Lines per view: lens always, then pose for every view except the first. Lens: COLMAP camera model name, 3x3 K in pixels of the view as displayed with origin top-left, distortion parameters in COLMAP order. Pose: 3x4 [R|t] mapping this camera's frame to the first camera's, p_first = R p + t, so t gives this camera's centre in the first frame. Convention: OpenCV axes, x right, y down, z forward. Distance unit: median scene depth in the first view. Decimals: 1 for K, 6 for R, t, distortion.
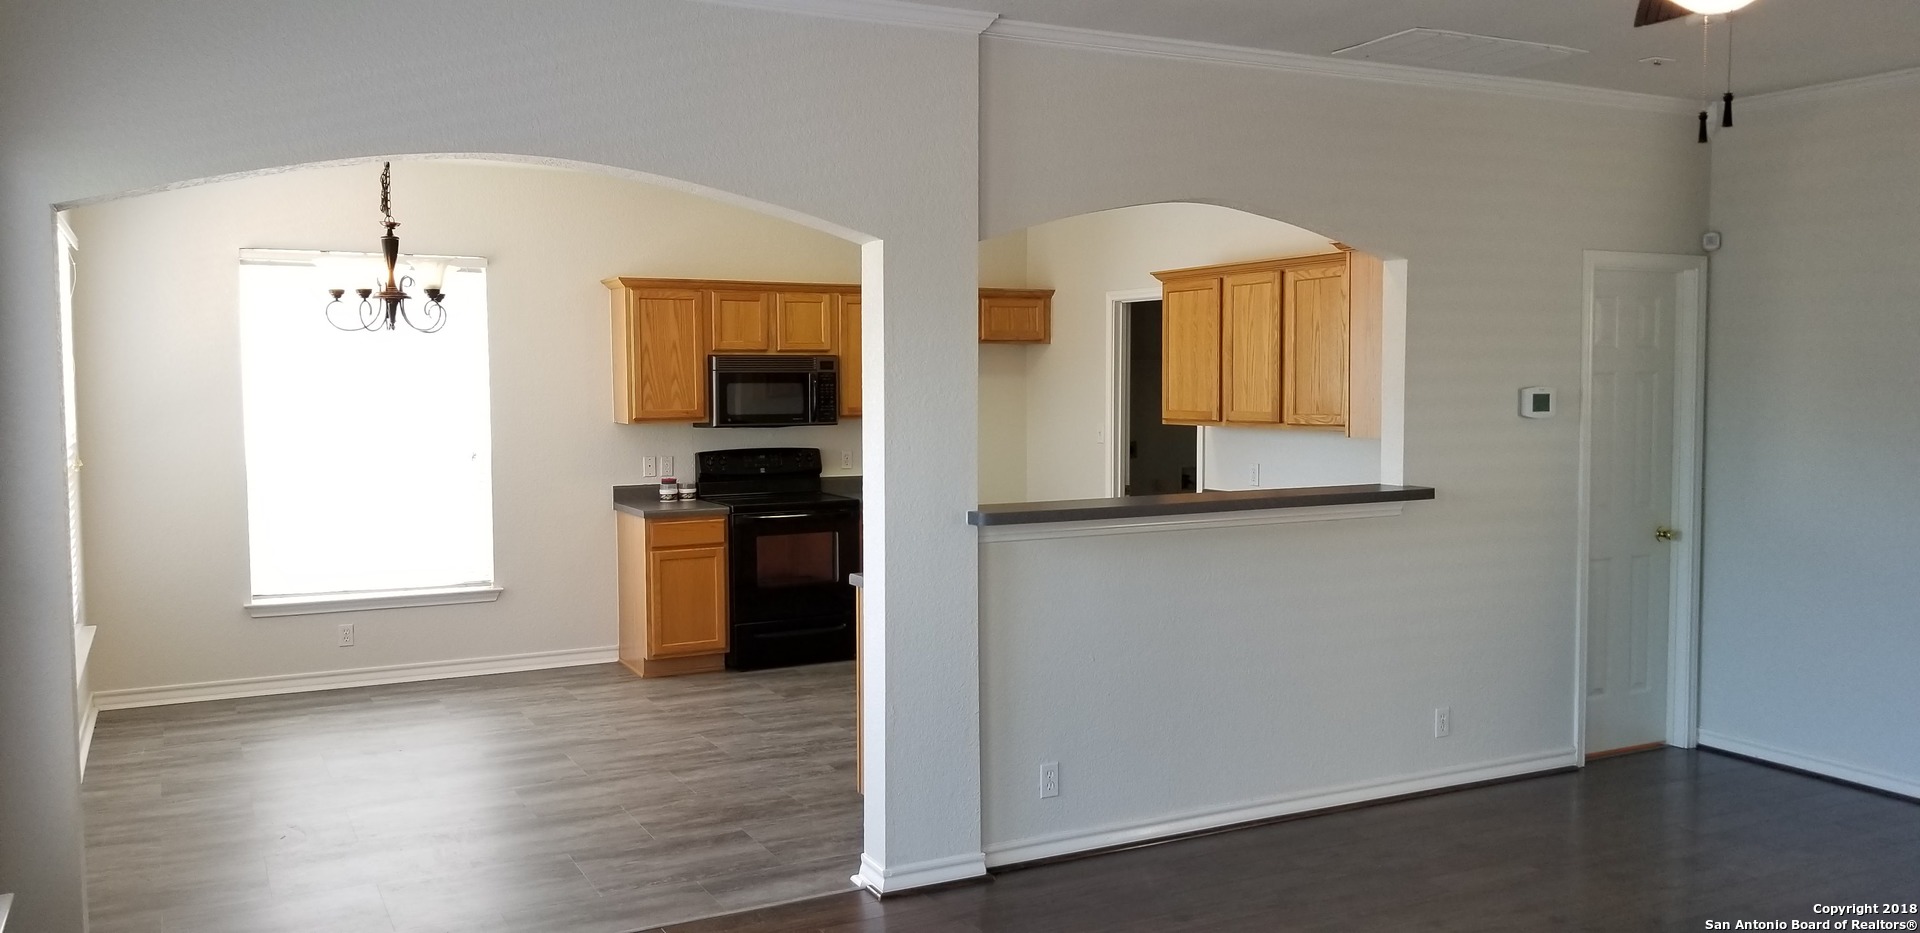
lens RADIAL K [[1495.6, 0, 962.3], [0, 1495.6, 466.1], [0, 0, 1]] dist [0.047127, -0.002214]
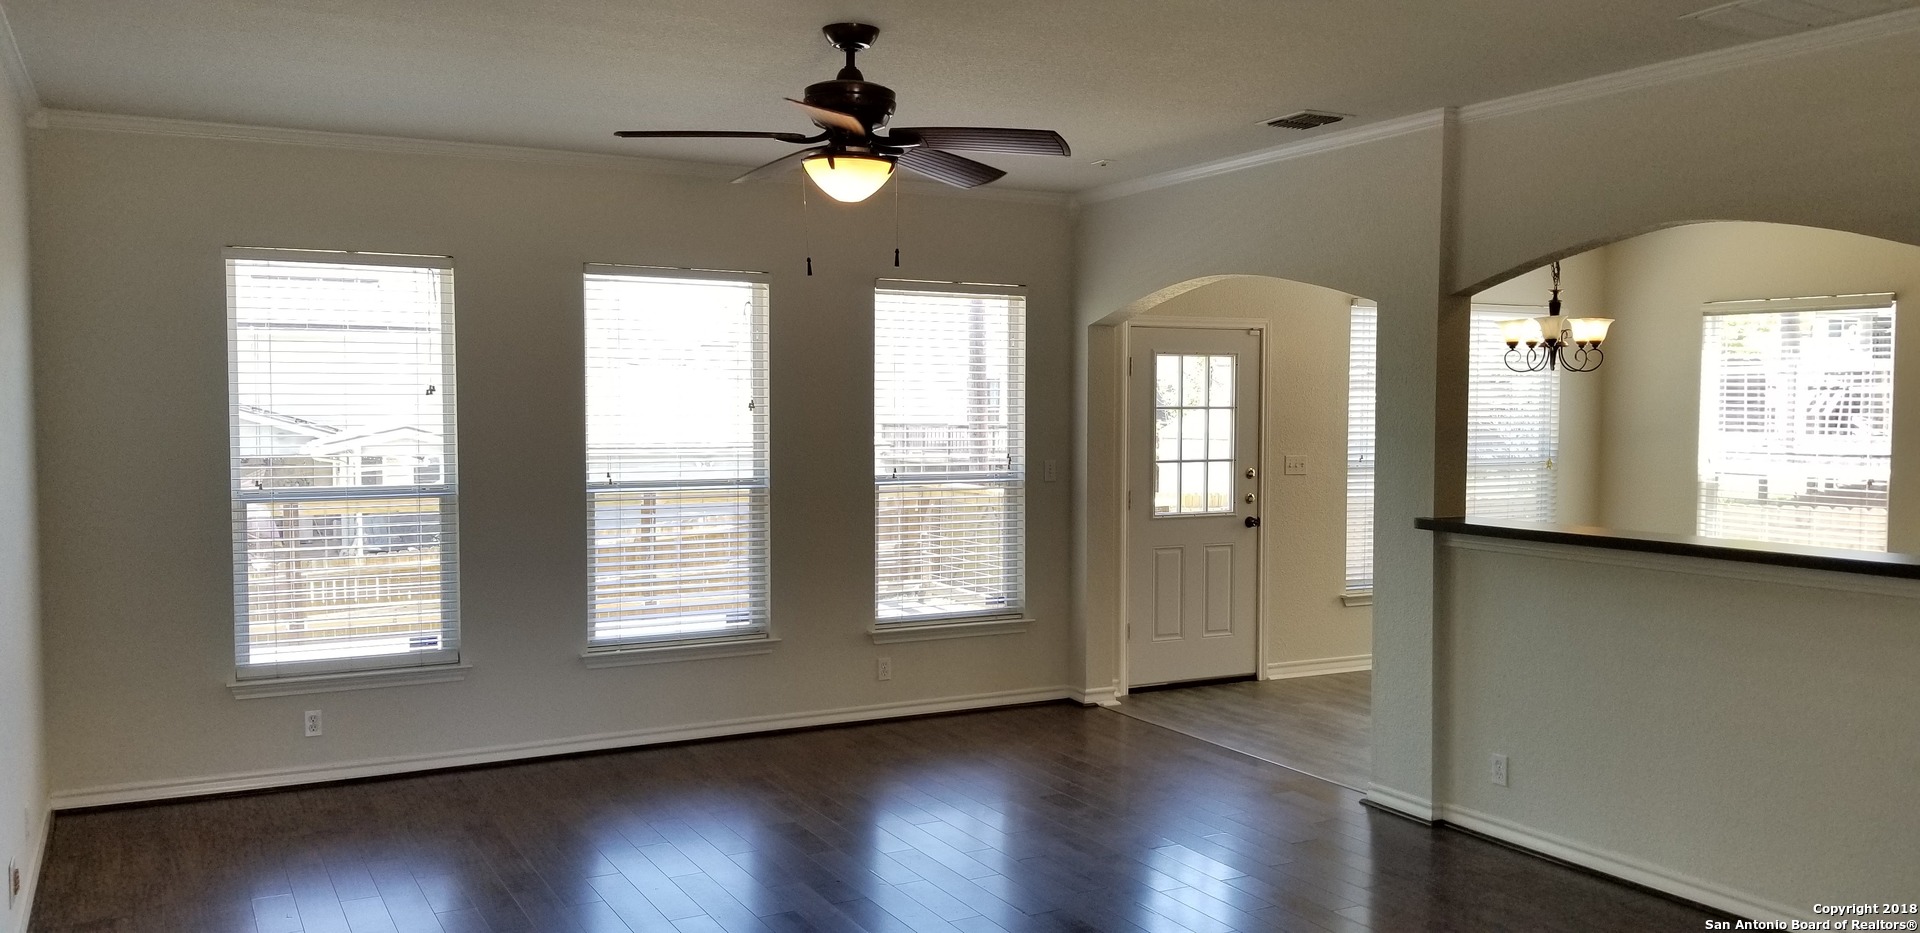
lens RADIAL K [[1341.4, 0, 865.7], [0, 1341.4, 470.1], [0, 0, 1]] dist [-0.004391, -0.001193]
pose [[-0.001626, 0.054669, -0.998503, 0.588224], [-0.061370, 0.996617, 0.054666, -0.021716], [0.998114, 0.061367, 0.001735, 0.290054]]
